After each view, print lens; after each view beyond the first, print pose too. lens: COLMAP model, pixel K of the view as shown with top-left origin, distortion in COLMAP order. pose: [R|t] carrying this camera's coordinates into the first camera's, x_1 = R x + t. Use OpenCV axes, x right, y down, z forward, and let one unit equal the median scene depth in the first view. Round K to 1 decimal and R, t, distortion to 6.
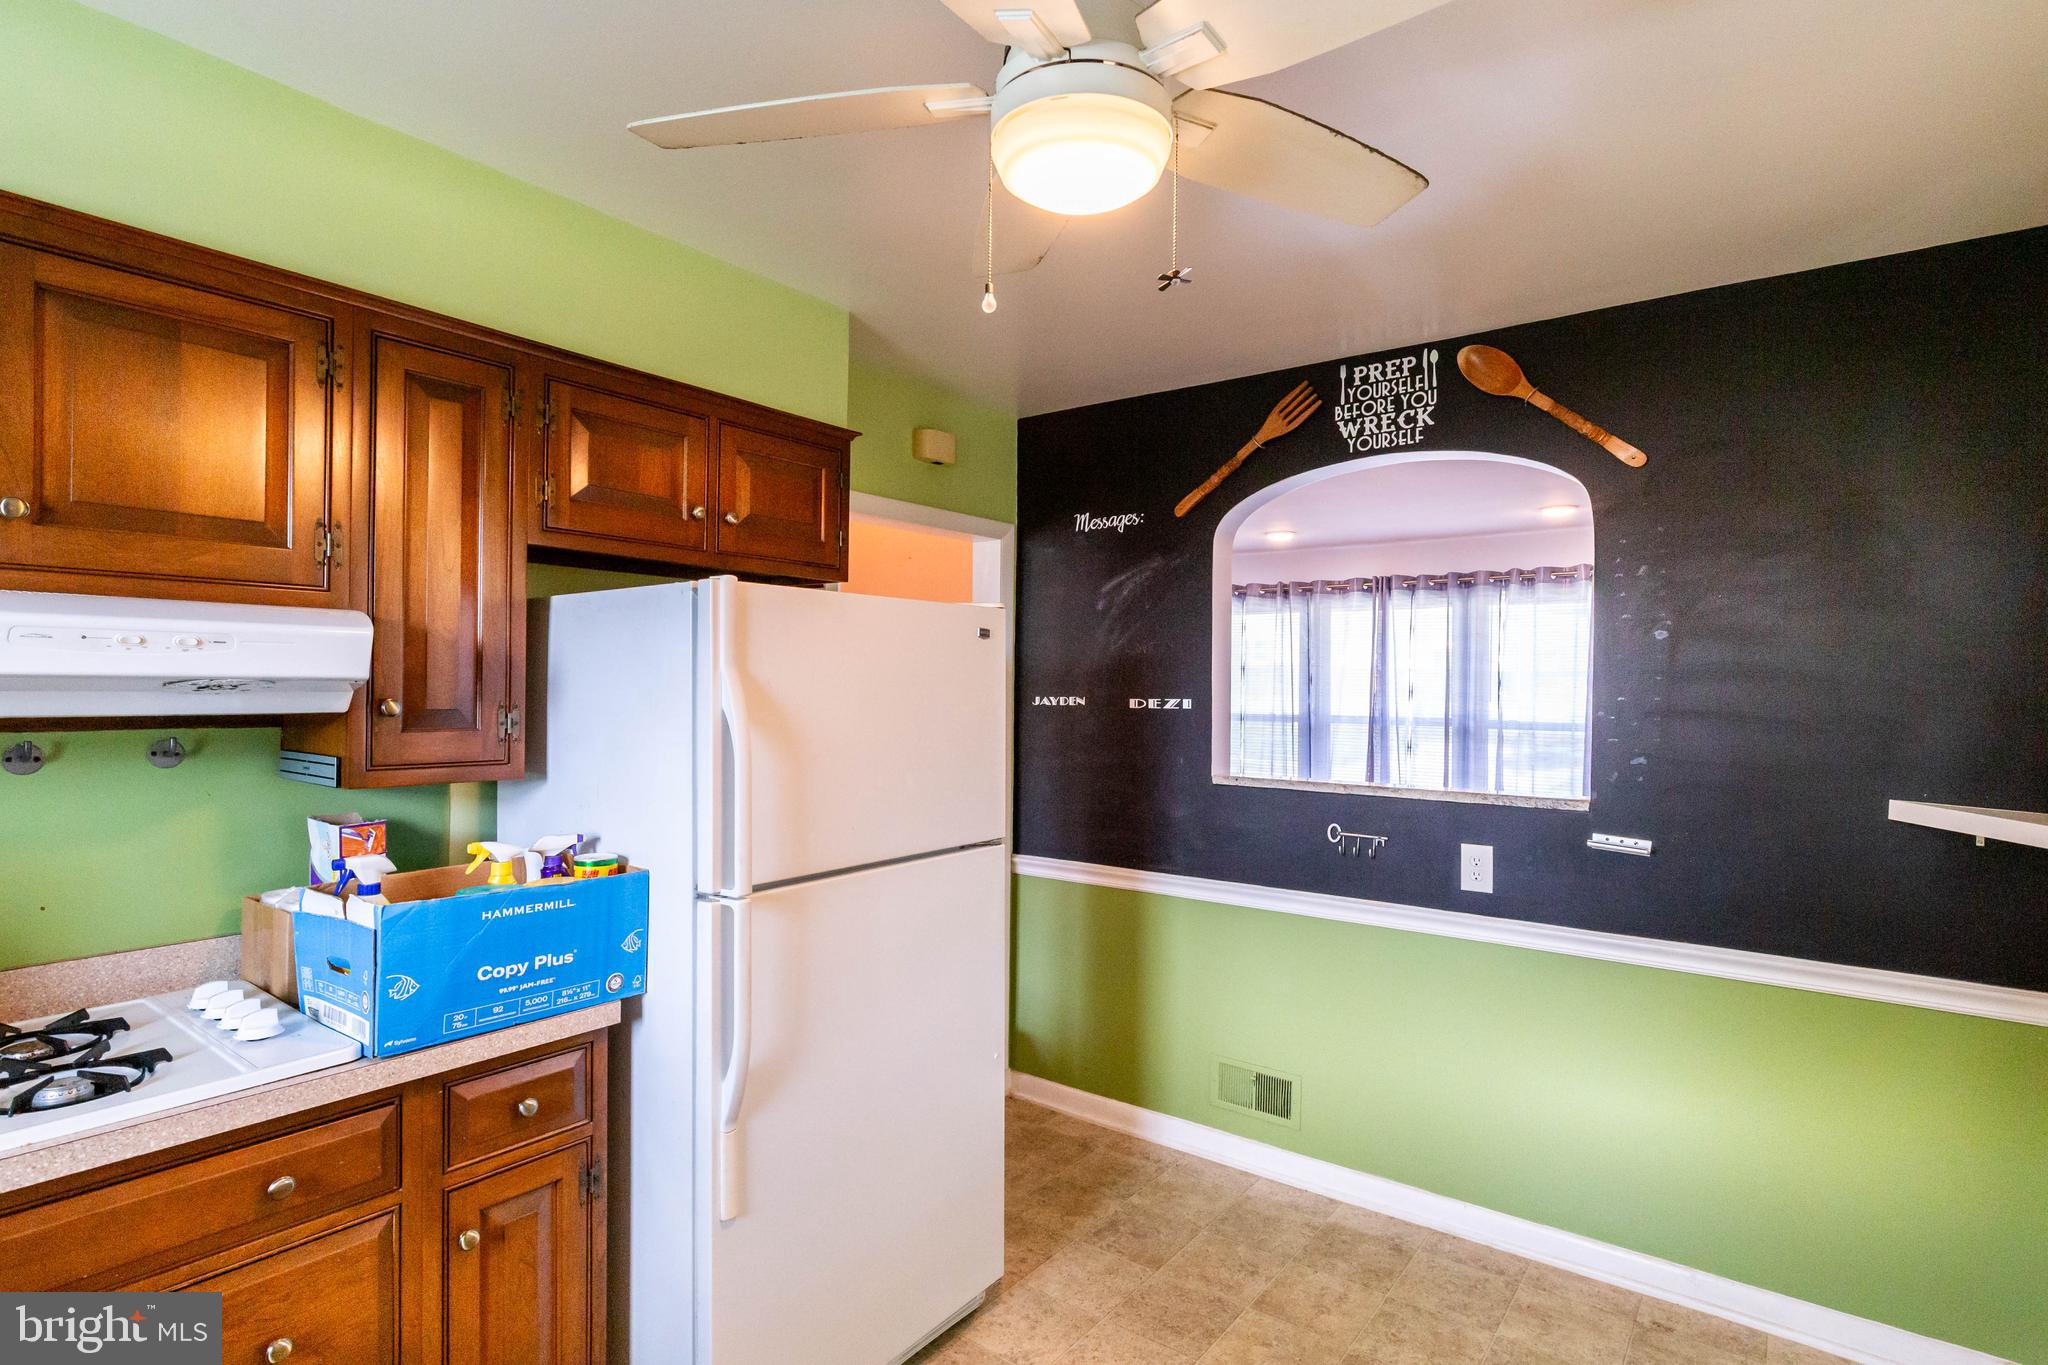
lens RADIAL K [[1041.7, 0, 1013.4], [0, 1041.7, 685.0], [0, 0, 1]] dist [0.005554, -0.003882]
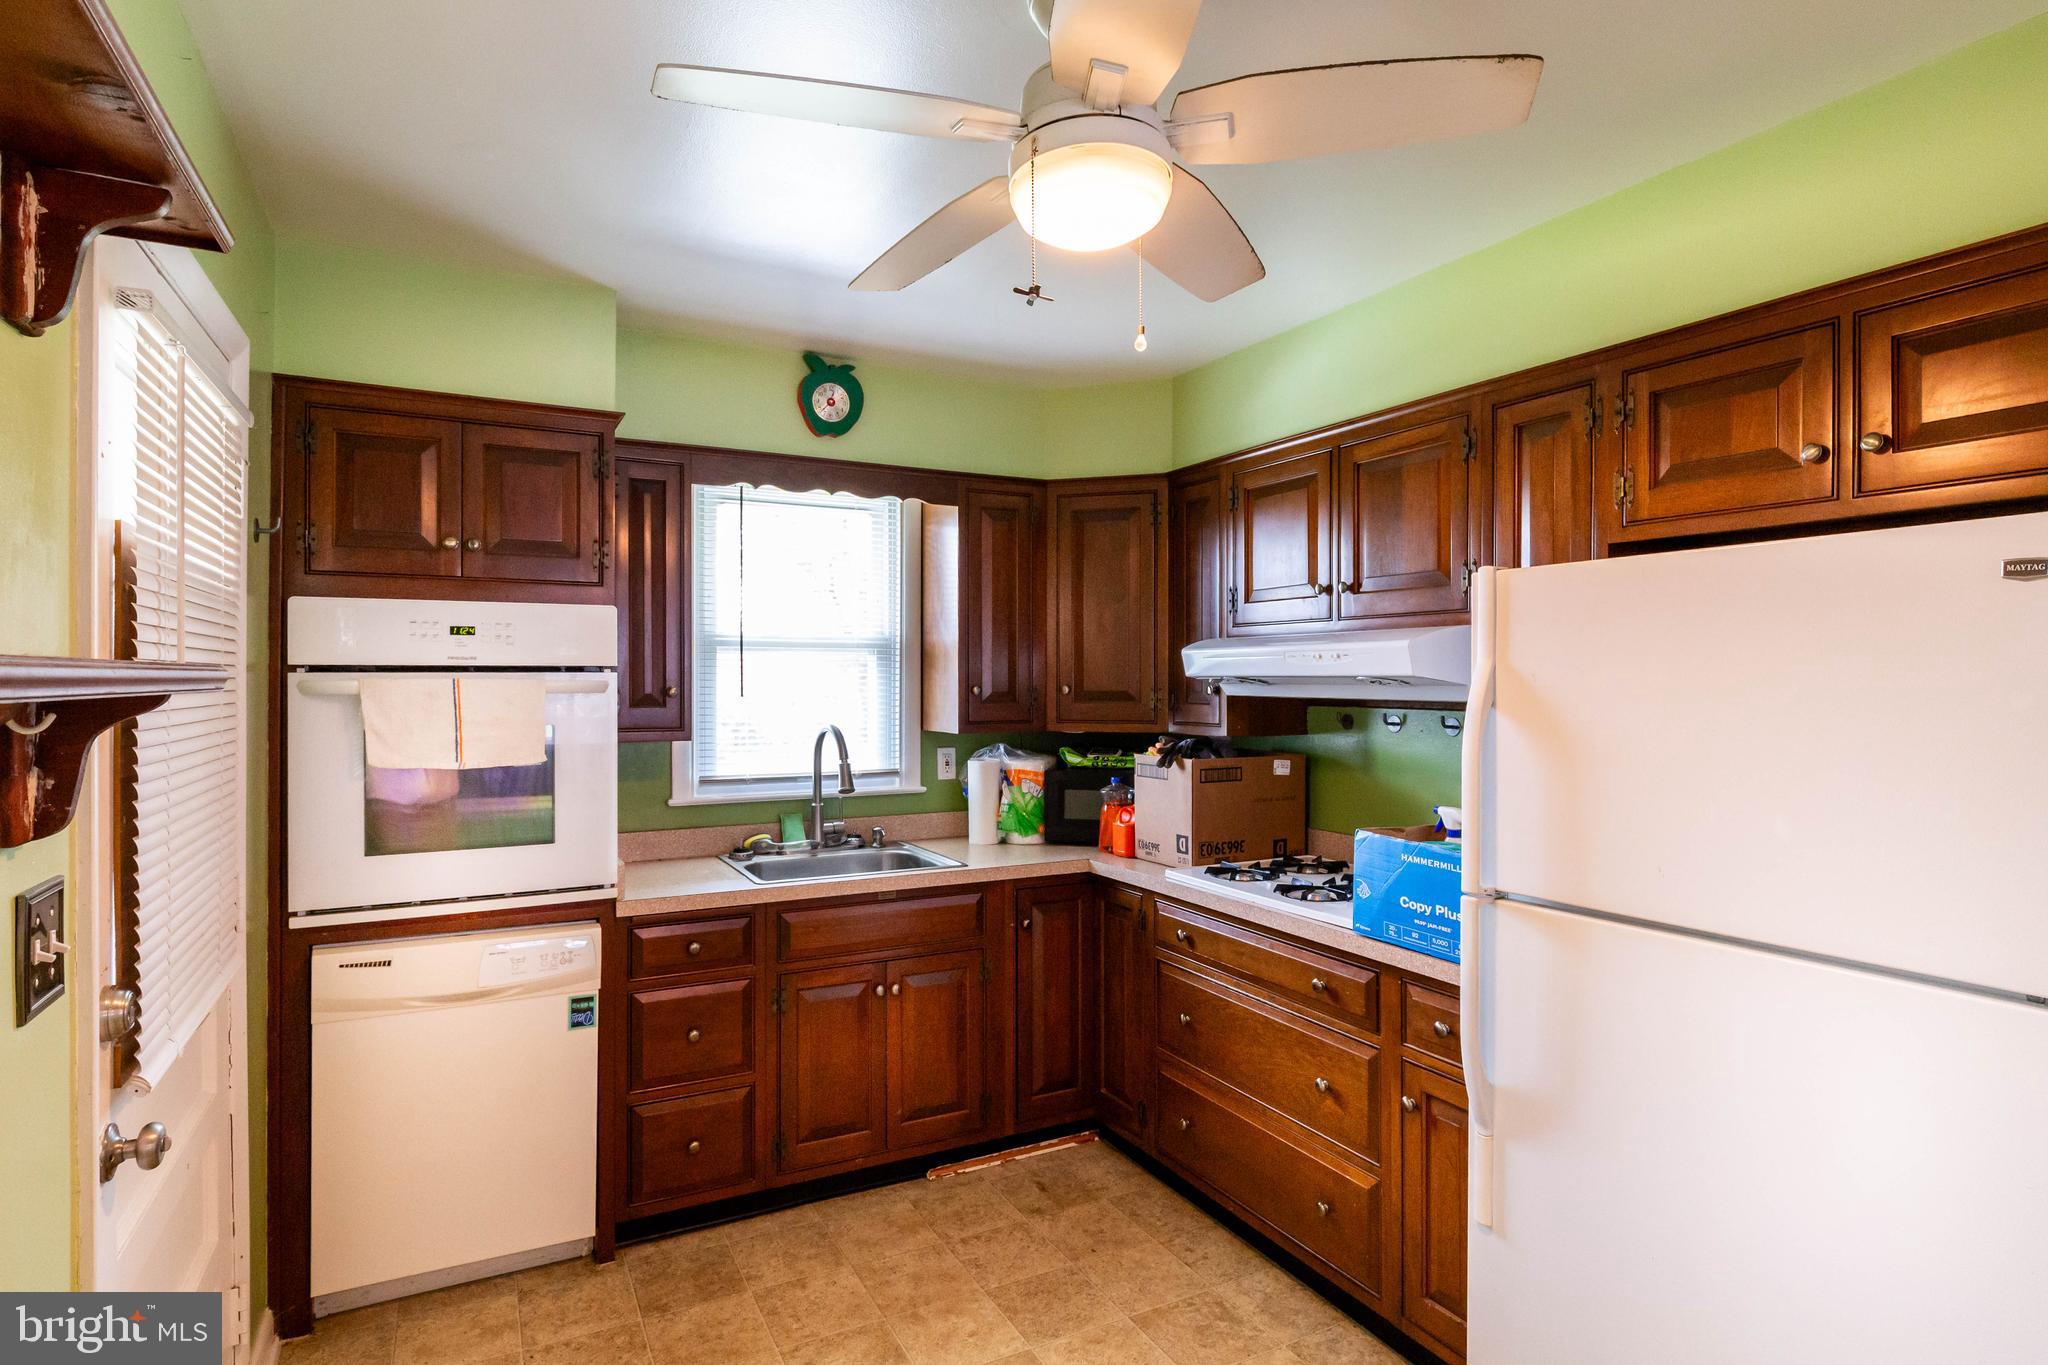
lens RADIAL K [[1077.6, 0, 1019.1], [0, 1077.6, 677.4], [0, 0, 1]] dist [0.000056, -0.001759]
pose [[-0.437589, -0.011570, -0.899101, 0.942933], [-0.009492, 0.999921, -0.008247, 0.013833], [0.899125, 0.004925, -0.437664, 1.196248]]
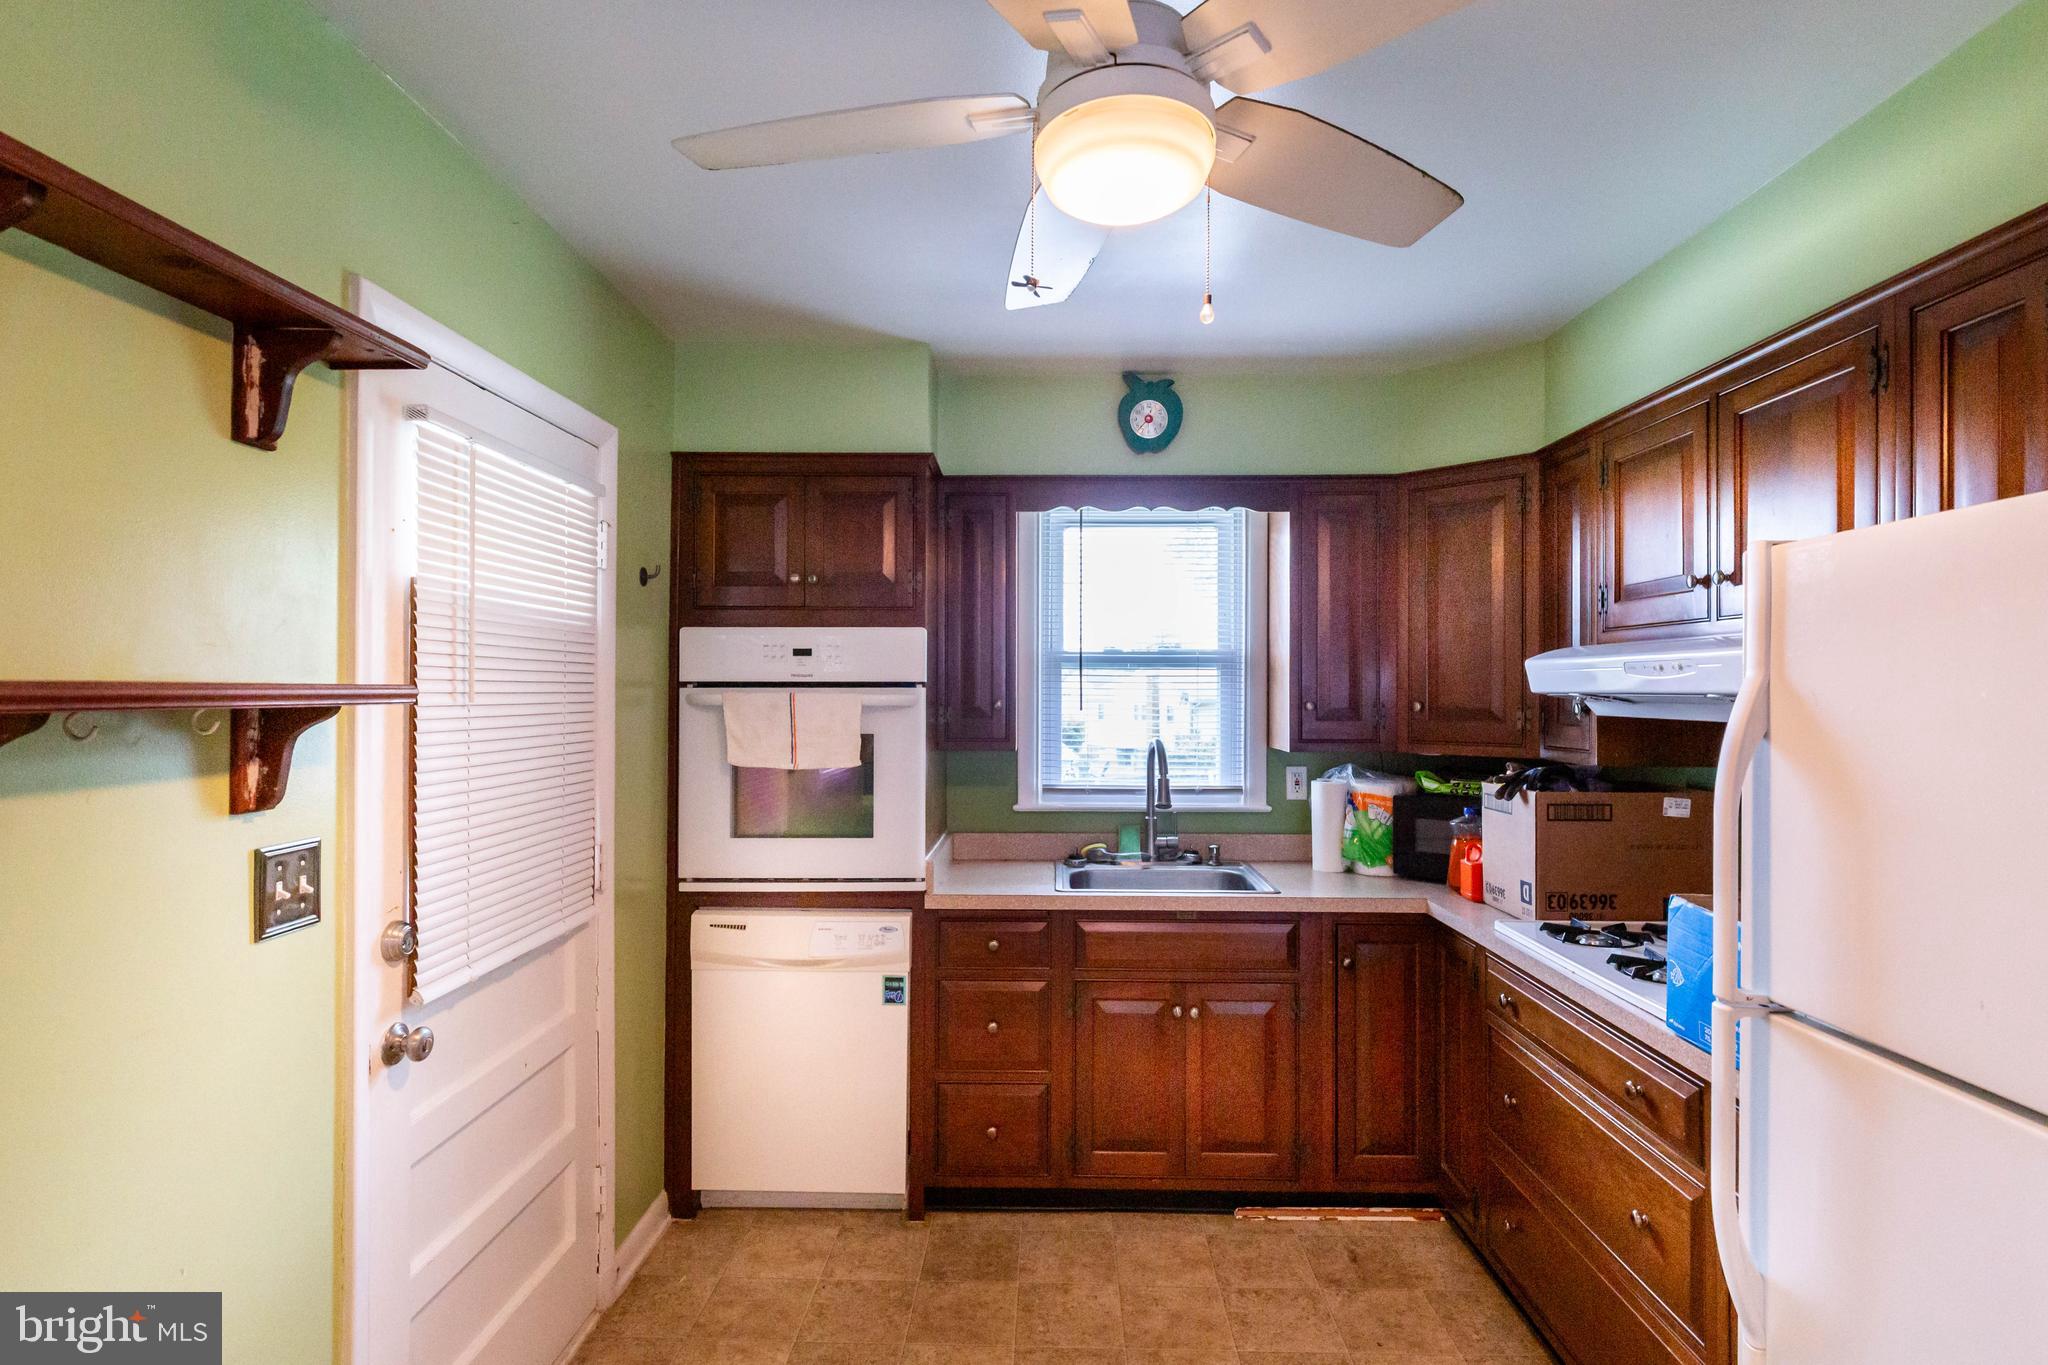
lens RADIAL K [[1041.7, 0, 1025.7], [0, 1041.7, 682.7], [0, 0, 1]] dist [0.005554, -0.003882]
pose [[-0.818678, -0.016497, -0.574016, 0.594789], [-0.014027, 0.999864, -0.008730, 0.002939], [0.574082, 0.000905, -0.818798, 1.471963]]
